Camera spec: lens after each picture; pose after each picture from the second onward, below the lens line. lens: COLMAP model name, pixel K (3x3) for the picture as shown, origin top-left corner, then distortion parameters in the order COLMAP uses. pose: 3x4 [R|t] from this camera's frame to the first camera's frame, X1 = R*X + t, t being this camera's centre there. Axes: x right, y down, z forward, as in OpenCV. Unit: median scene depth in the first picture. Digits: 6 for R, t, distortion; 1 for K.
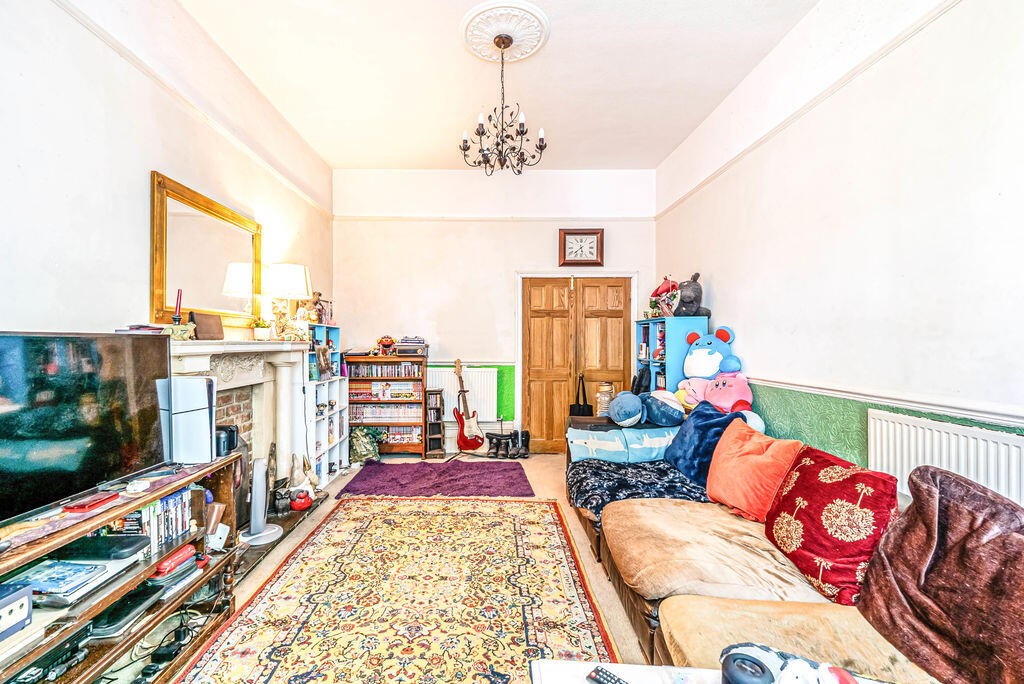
lens RADIAL K [[413.2, 0, 508.9], [0, 413.2, 342.8], [0, 0, 1]] dist [-0.000011, 0.000004]
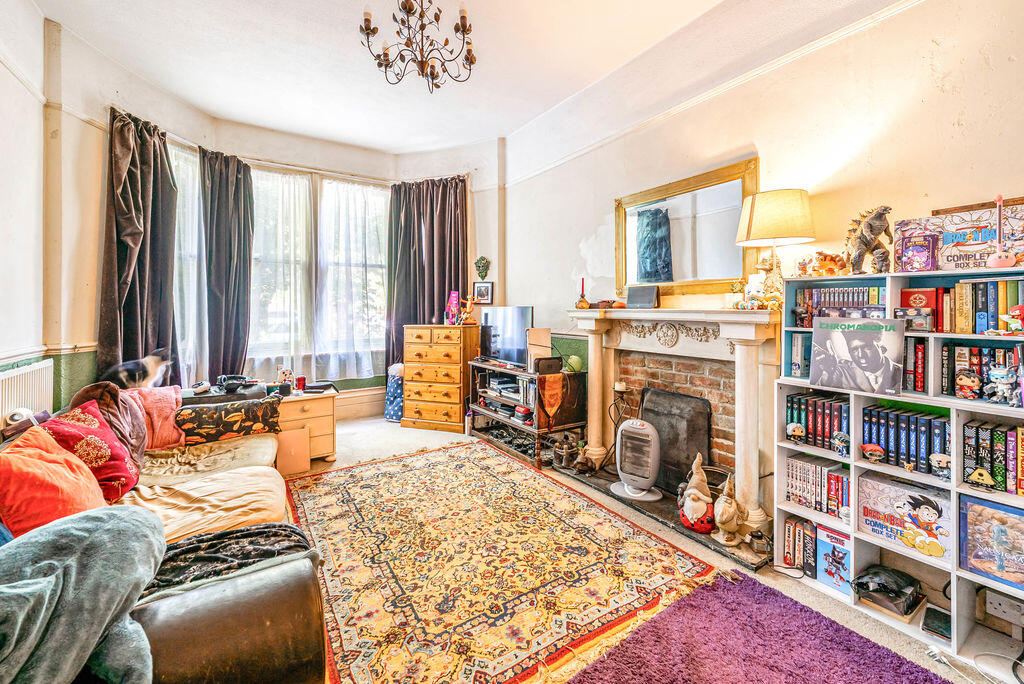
lens RADIAL K [[413.2, 0, 495.0], [0, 413.2, 304.0], [0, 0, 1]] dist [-0.000011, 0.000004]
pose [[-0.871609, -0.009681, -0.490106, 0.238912], [-0.006925, 0.999948, -0.007436, -0.007011], [0.490153, -0.003087, -0.871631, 1.776095]]
